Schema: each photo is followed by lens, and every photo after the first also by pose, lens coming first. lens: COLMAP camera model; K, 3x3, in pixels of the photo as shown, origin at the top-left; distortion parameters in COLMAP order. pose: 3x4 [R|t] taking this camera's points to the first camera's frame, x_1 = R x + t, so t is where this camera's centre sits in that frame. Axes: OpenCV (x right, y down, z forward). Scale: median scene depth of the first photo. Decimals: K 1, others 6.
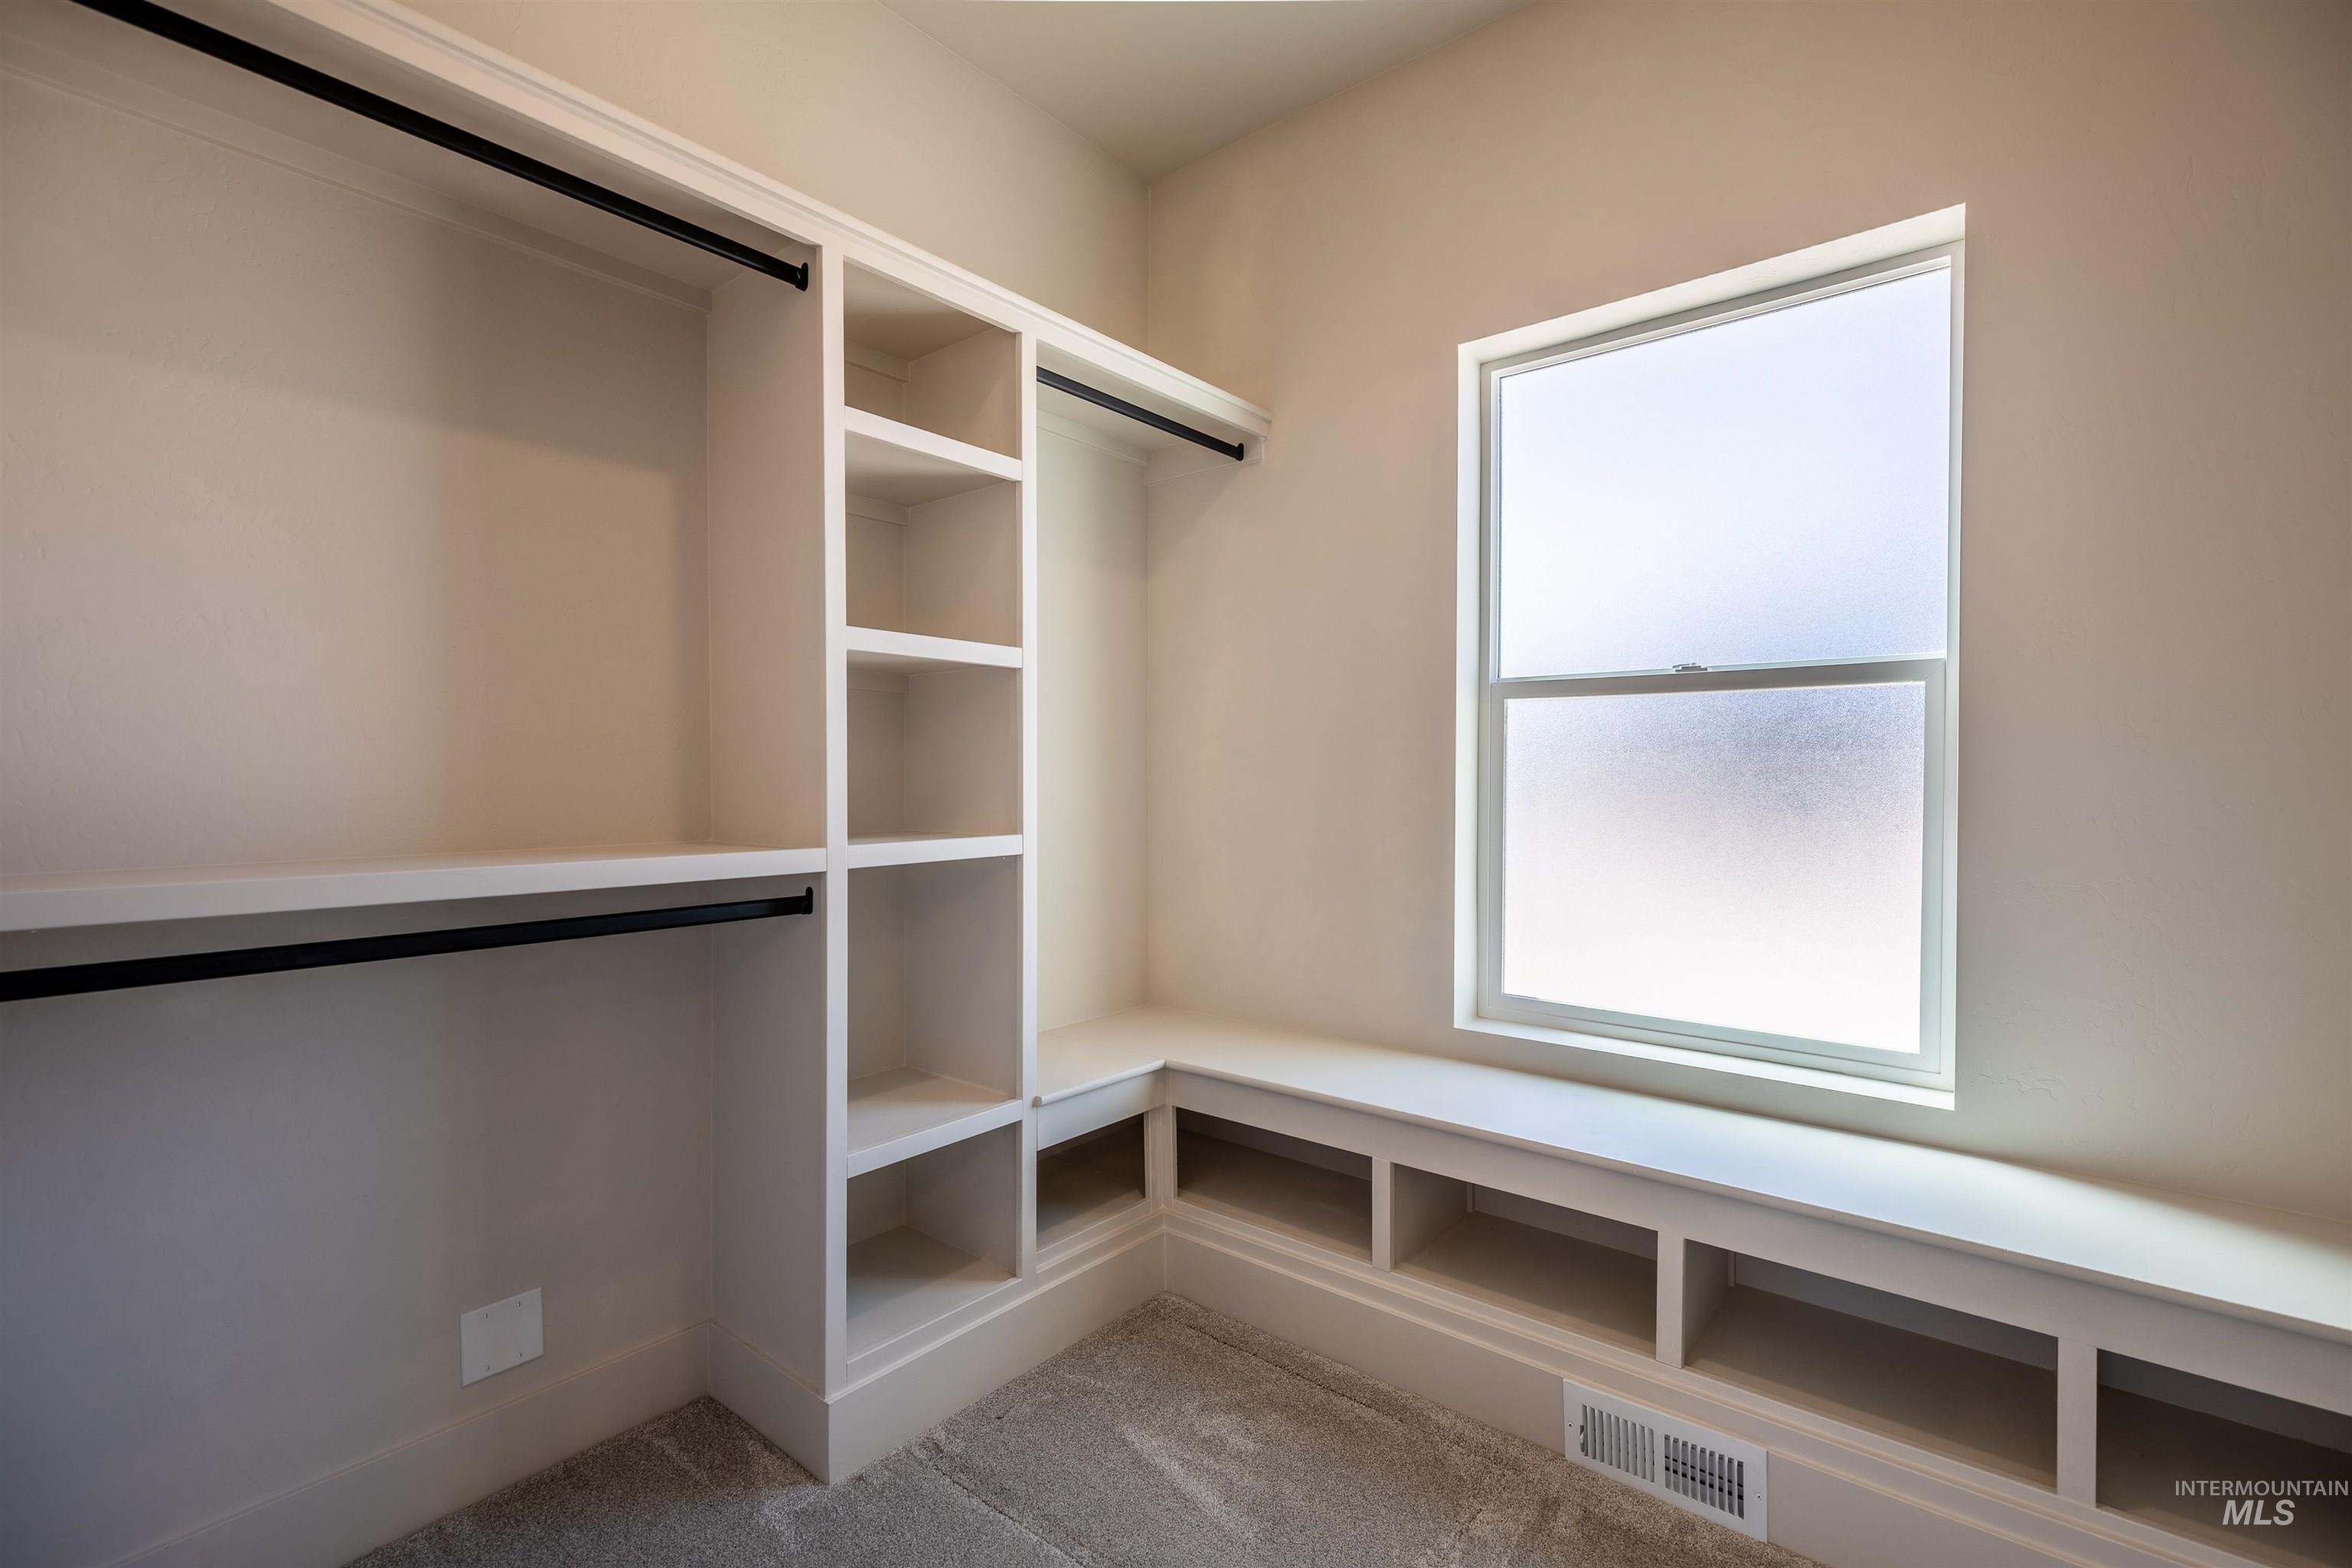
lens RADIAL K [[1067.6, 0, 1168.6], [0, 1067.6, 786.0], [0, 0, 1]] dist [0.001604, 0.000001]
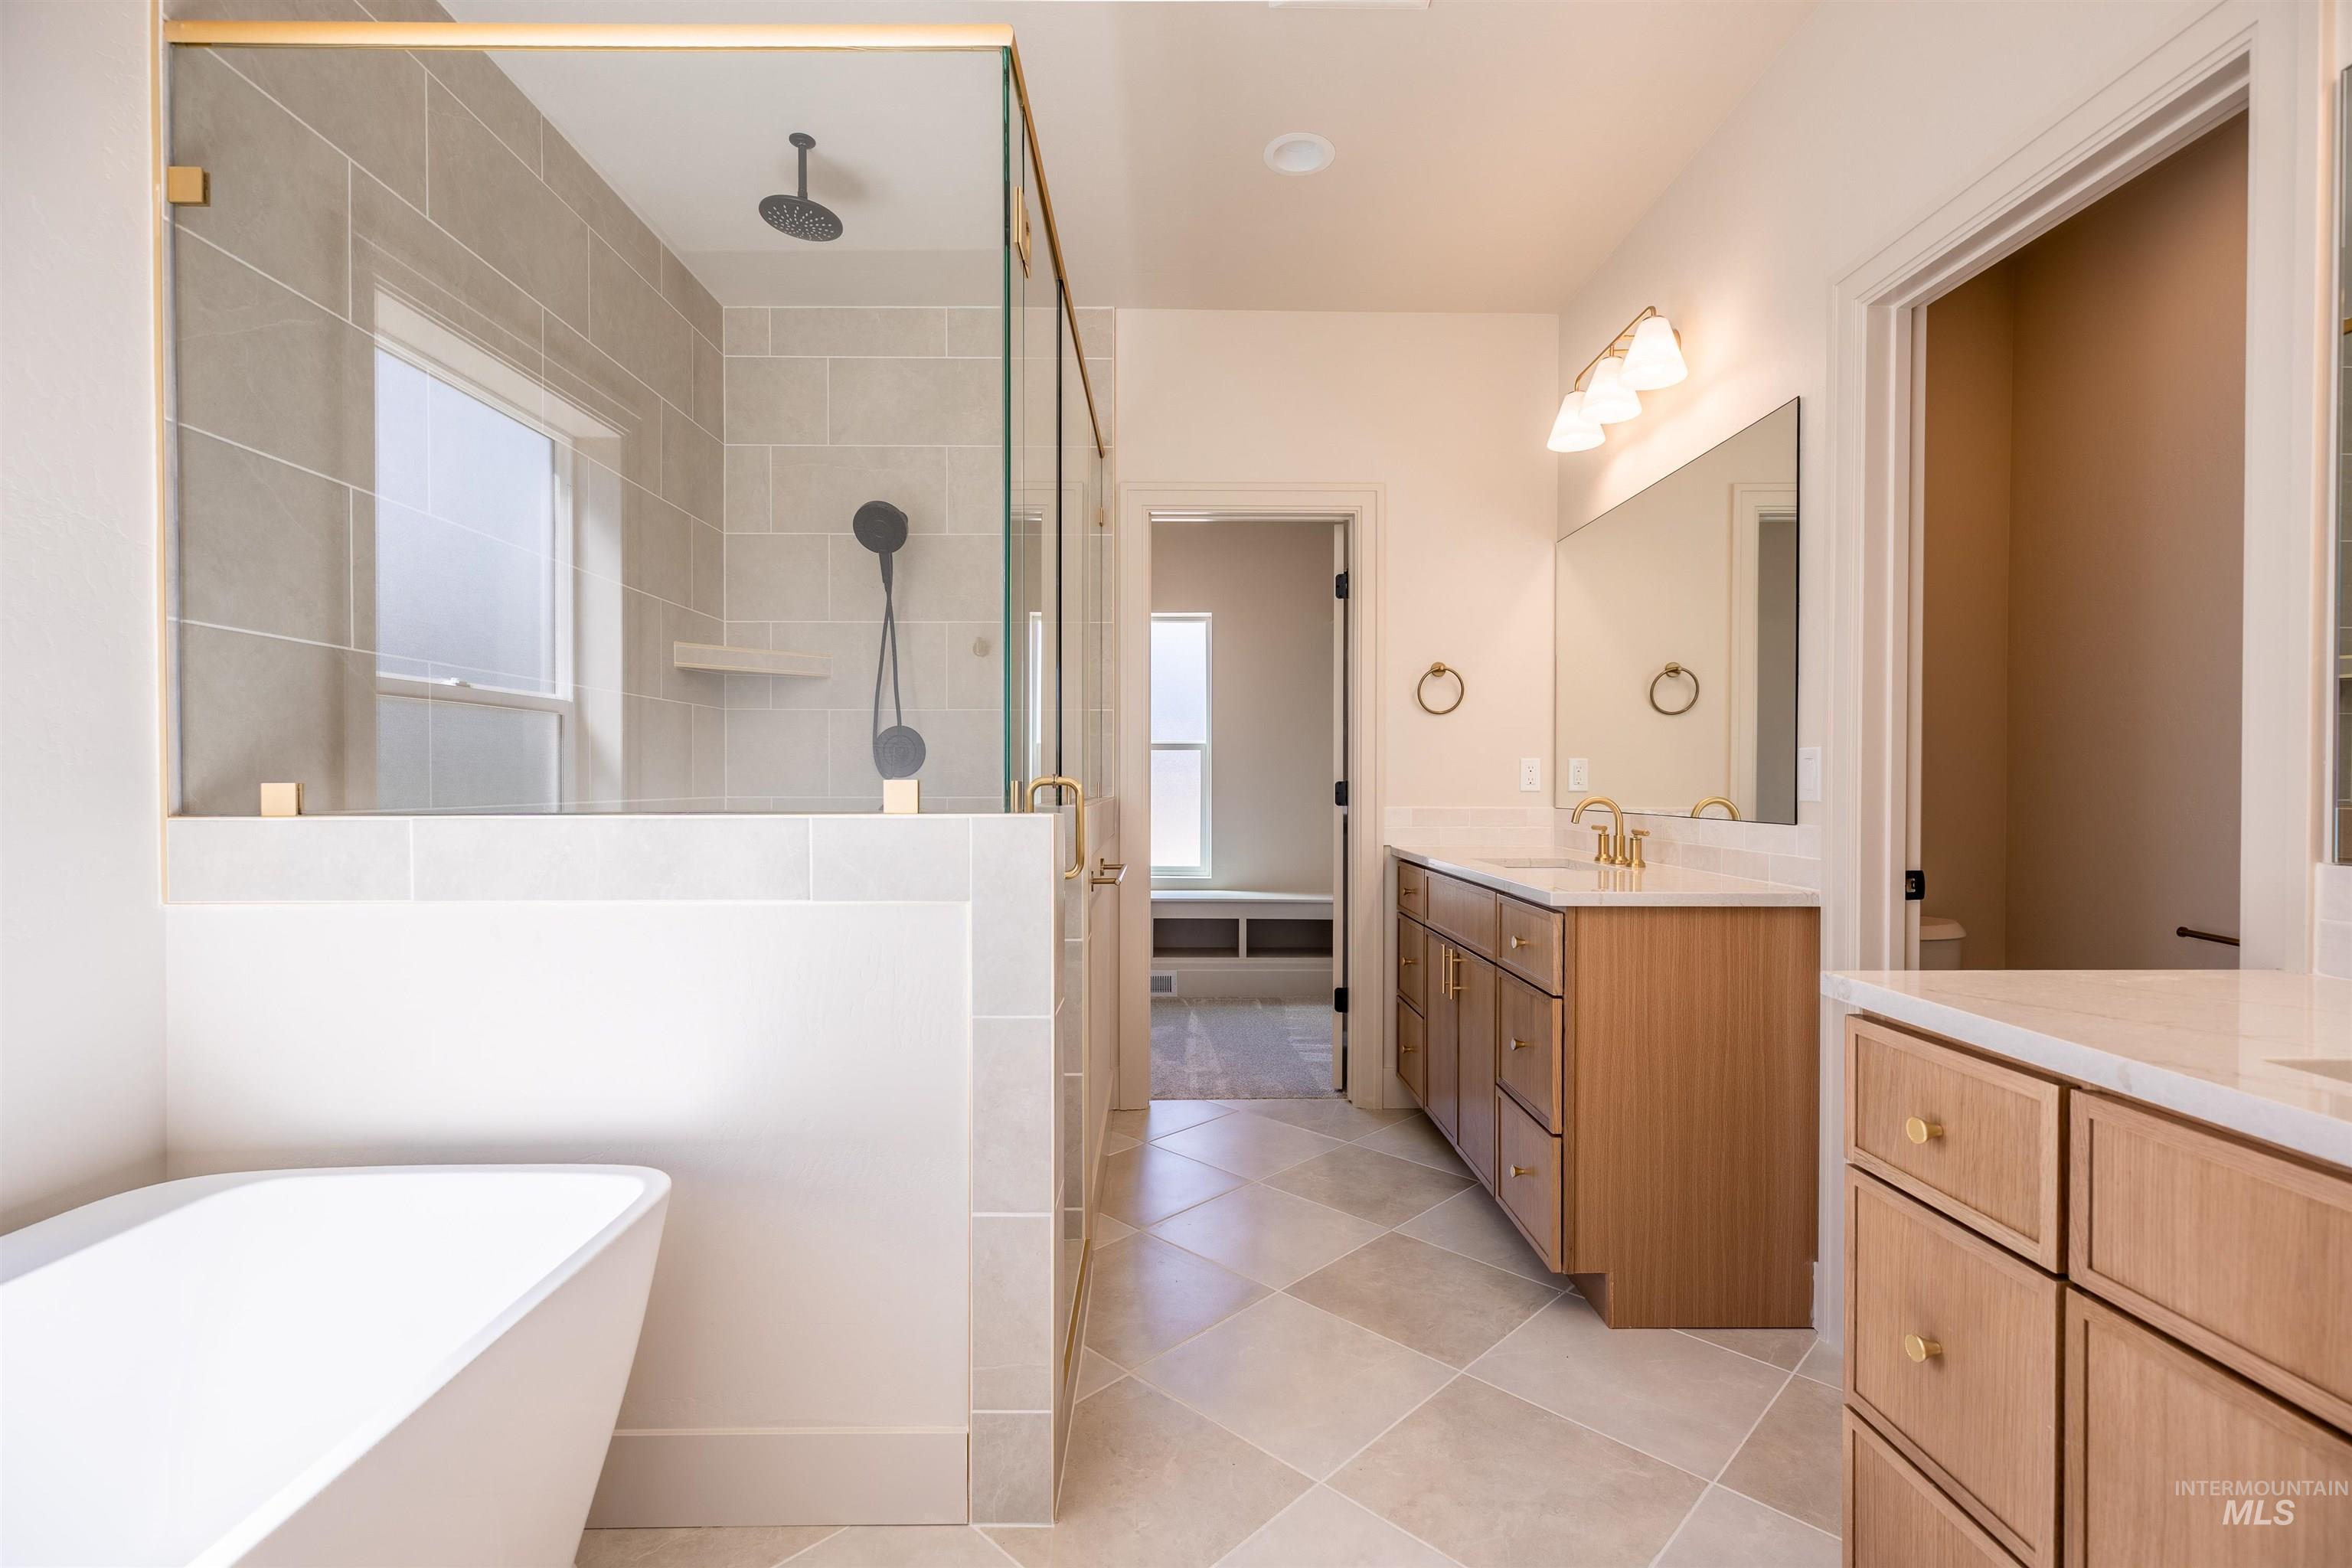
lens RADIAL K [[1067.6, 0, 1178.6], [0, 1067.6, 787.2], [0, 0, 1]] dist [0.001604, 0.000001]
pose [[0.755069, -0.007685, 0.655601, -1.716325], [0.006110, 0.999970, 0.004685, -0.003106], [-0.655617, 0.000469, 0.755093, -1.642656]]
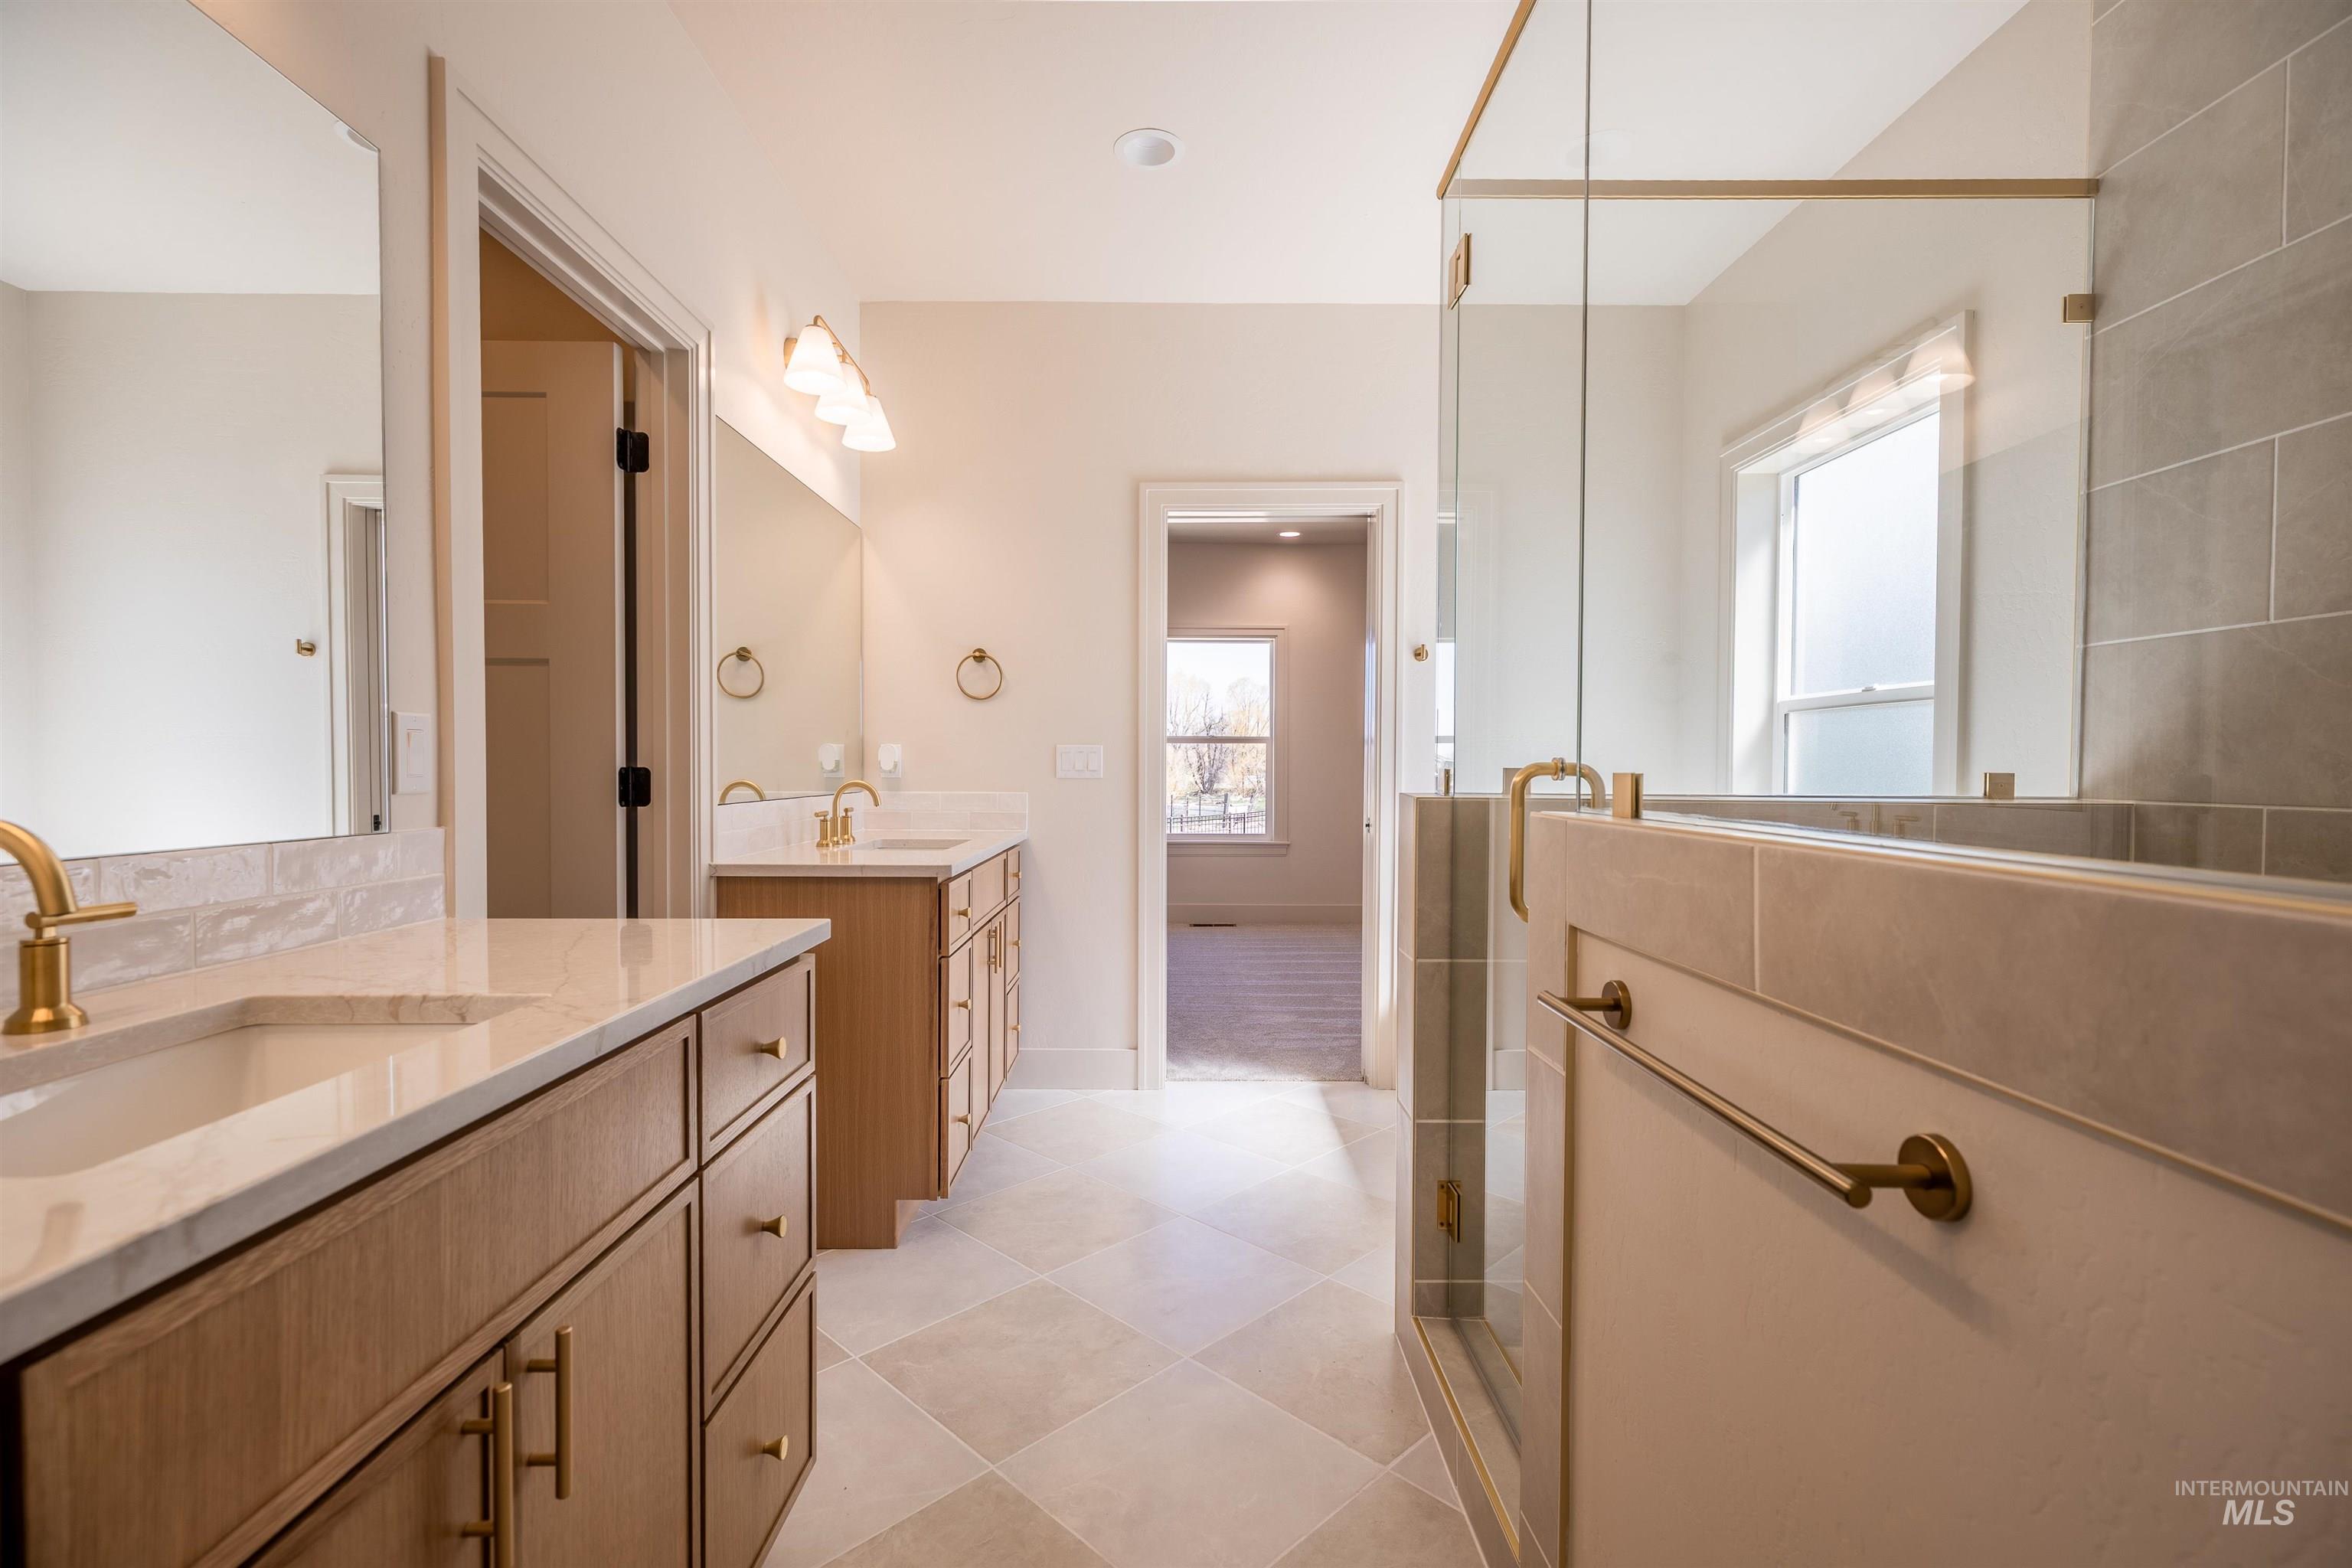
lens RADIAL K [[1067.6, 0, 1174.8], [0, 1067.6, 785.3], [0, 0, 1]] dist [0.001604, 0.000001]
pose [[-0.761302, 0.007304, -0.648357, 3.786671], [-0.009356, 0.999709, 0.022247, -0.029992], [0.648330, 0.023003, -0.761012, 3.944908]]
